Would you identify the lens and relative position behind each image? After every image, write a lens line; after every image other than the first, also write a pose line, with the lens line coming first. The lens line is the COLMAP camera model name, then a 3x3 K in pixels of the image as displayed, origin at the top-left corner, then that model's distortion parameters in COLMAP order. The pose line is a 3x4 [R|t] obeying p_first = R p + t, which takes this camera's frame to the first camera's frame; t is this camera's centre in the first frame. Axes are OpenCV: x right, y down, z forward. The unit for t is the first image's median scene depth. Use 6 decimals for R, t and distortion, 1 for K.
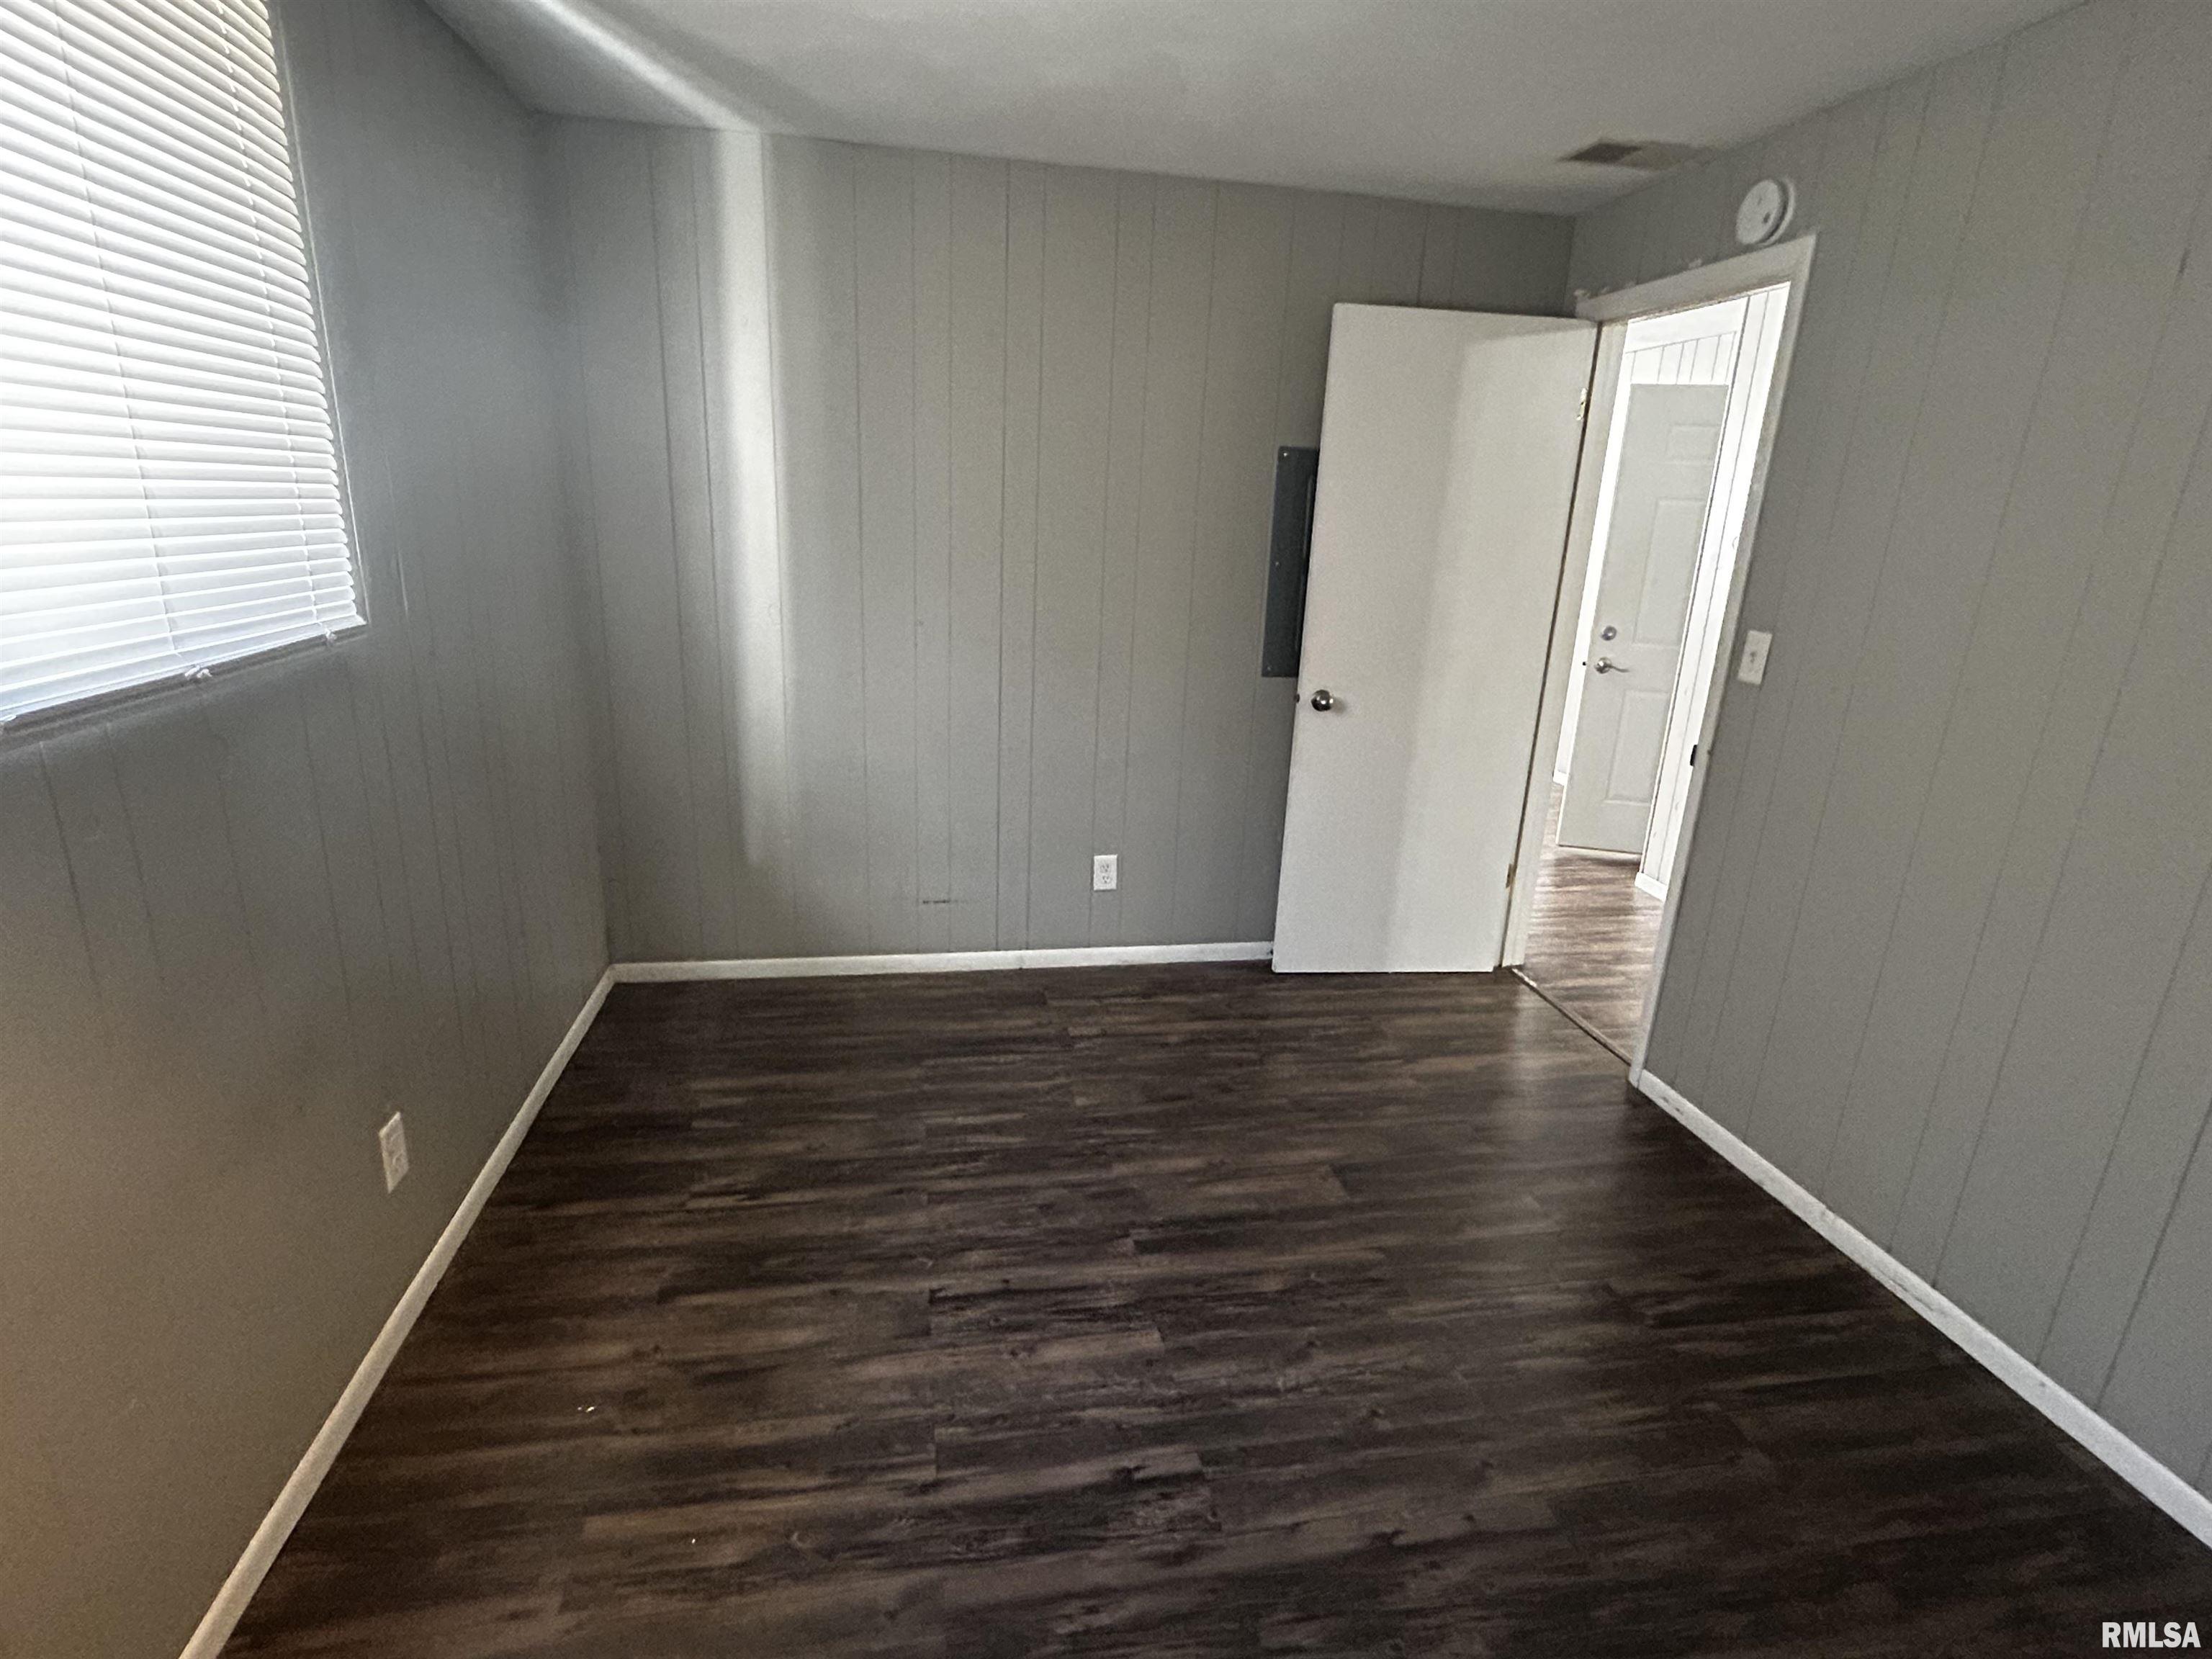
lens RADIAL K [[1096.6, 0, 1103.6], [0, 1096.6, 836.6], [0, 0, 1]] dist [-0.004144, -0.000132]
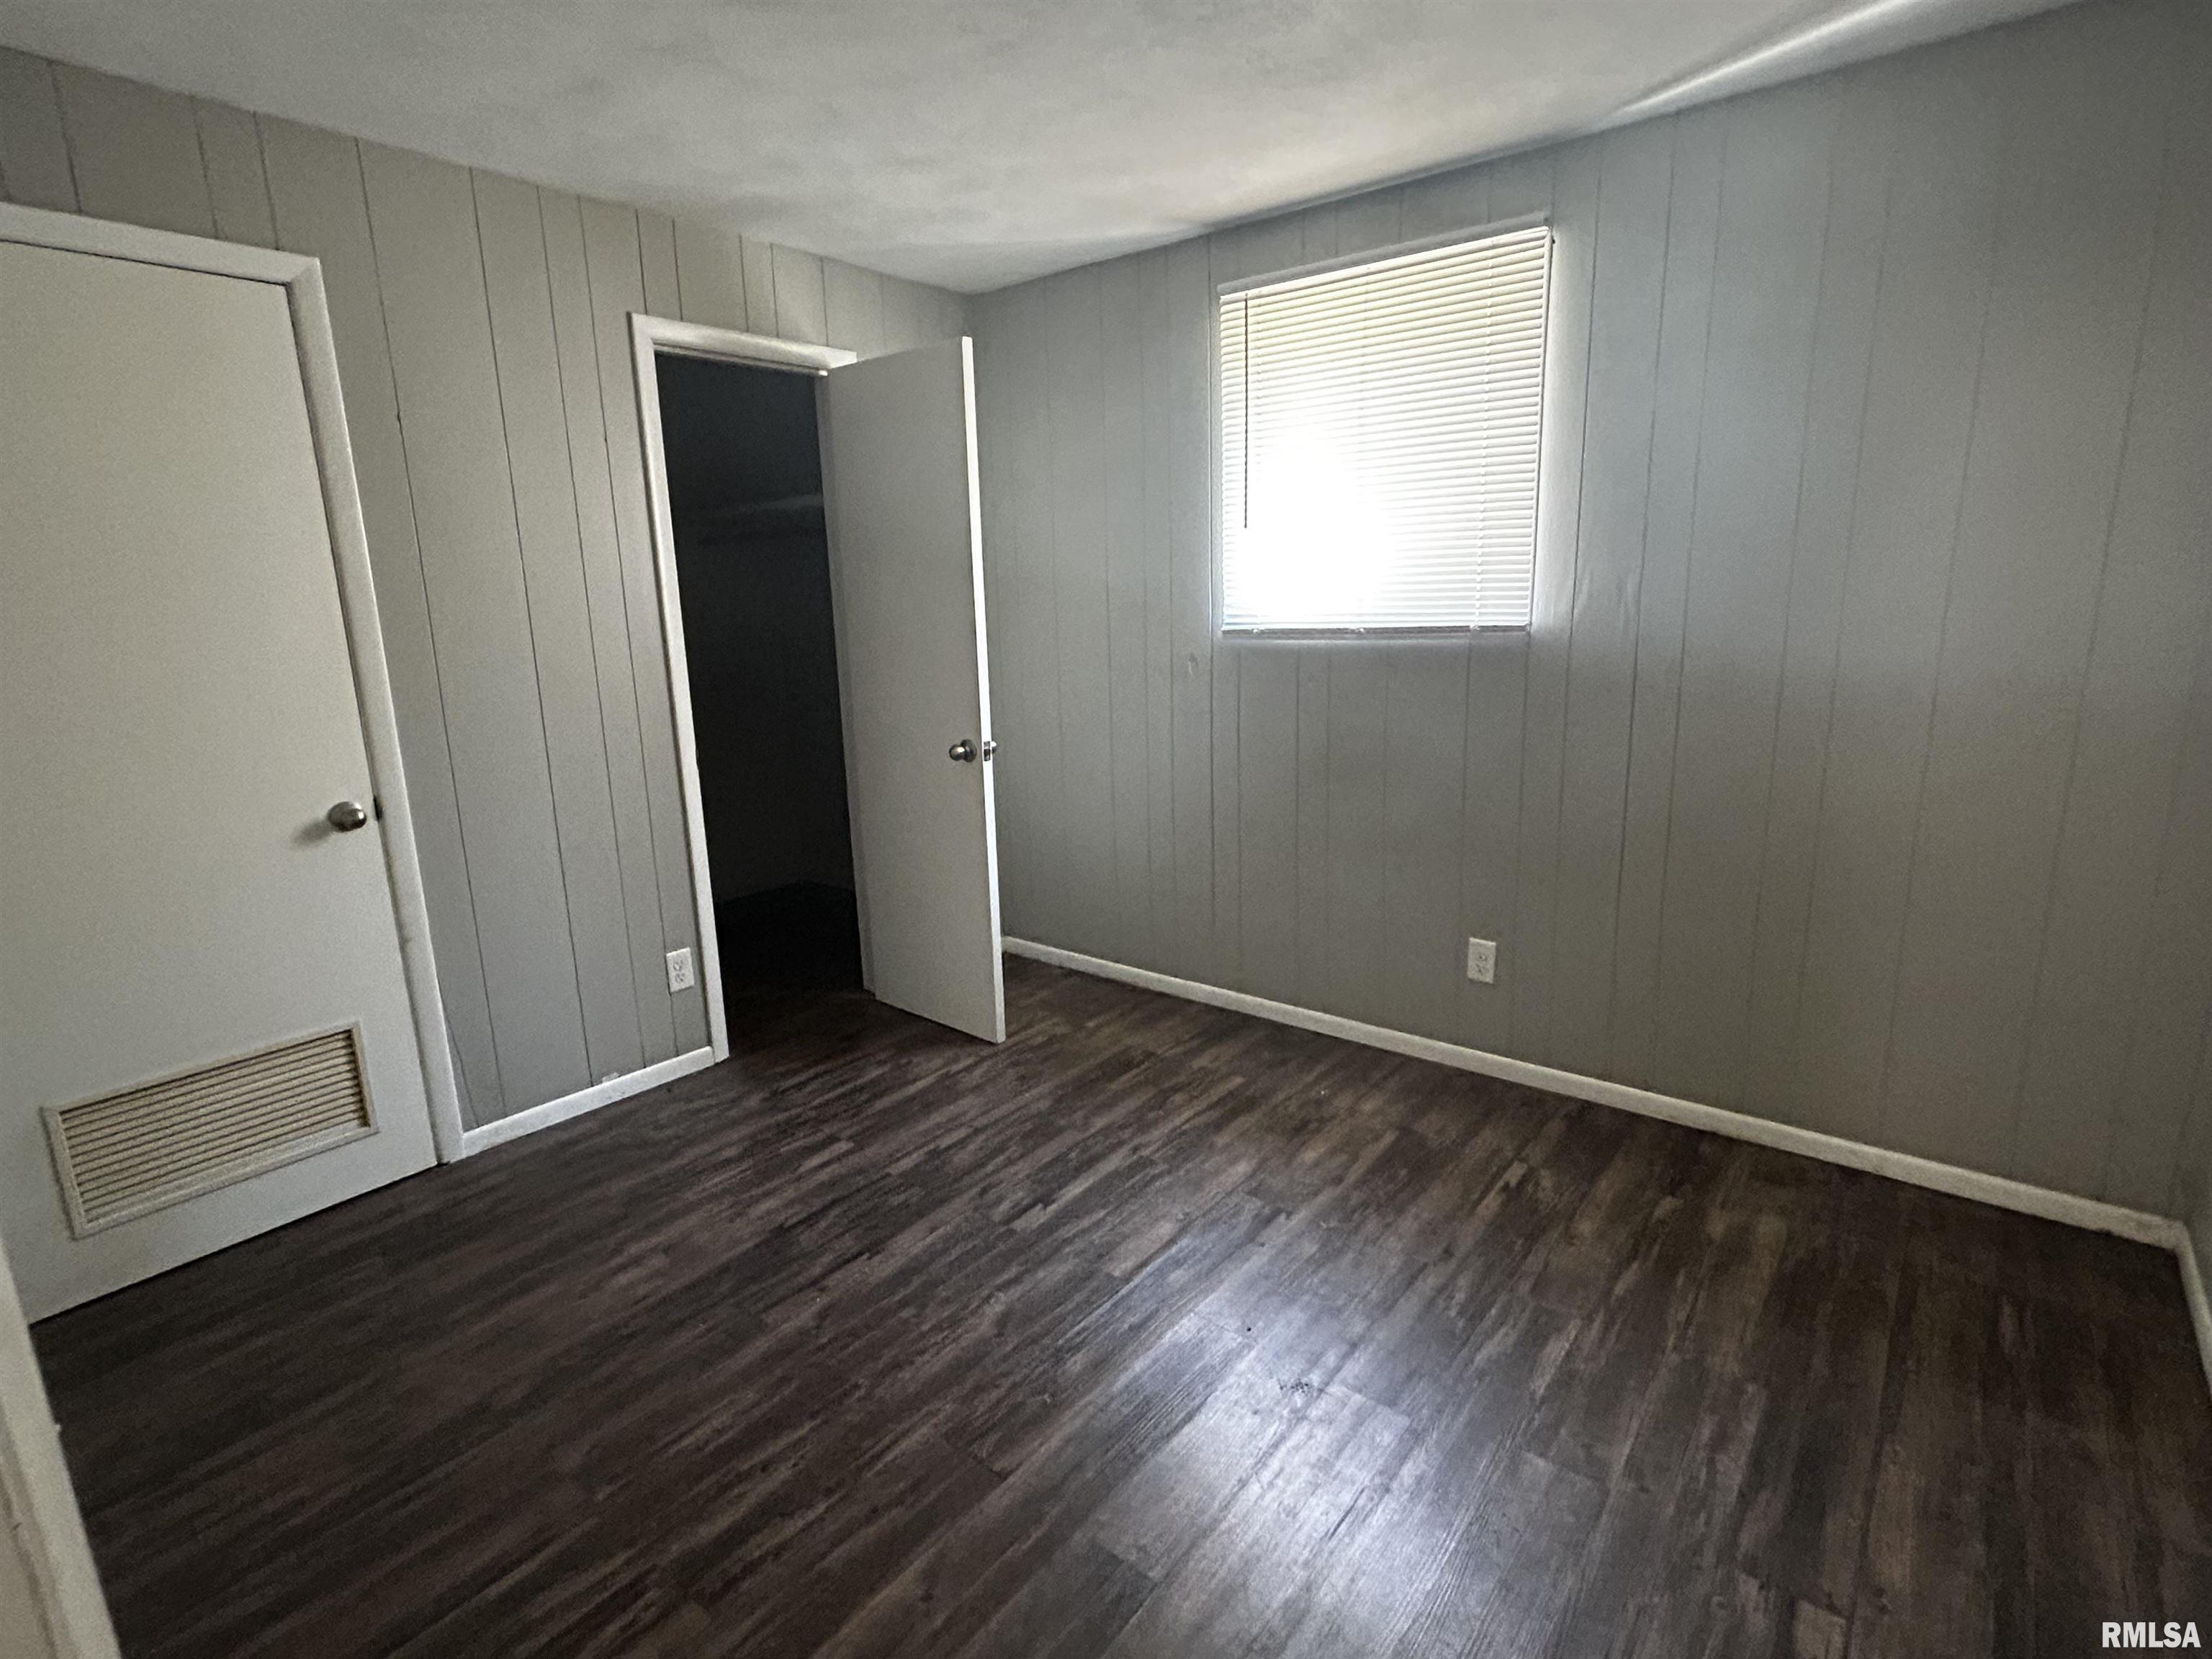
lens RADIAL K [[1096.6, 0, 1105.4], [0, 1096.6, 823.9], [0, 0, 1]] dist [-0.004144, -0.000132]
pose [[-0.756118, 0.119869, -0.643364, 0.756754], [-0.189403, 0.900928, 0.390455, -0.405154], [0.626428, 0.417085, -0.658504, 1.626447]]
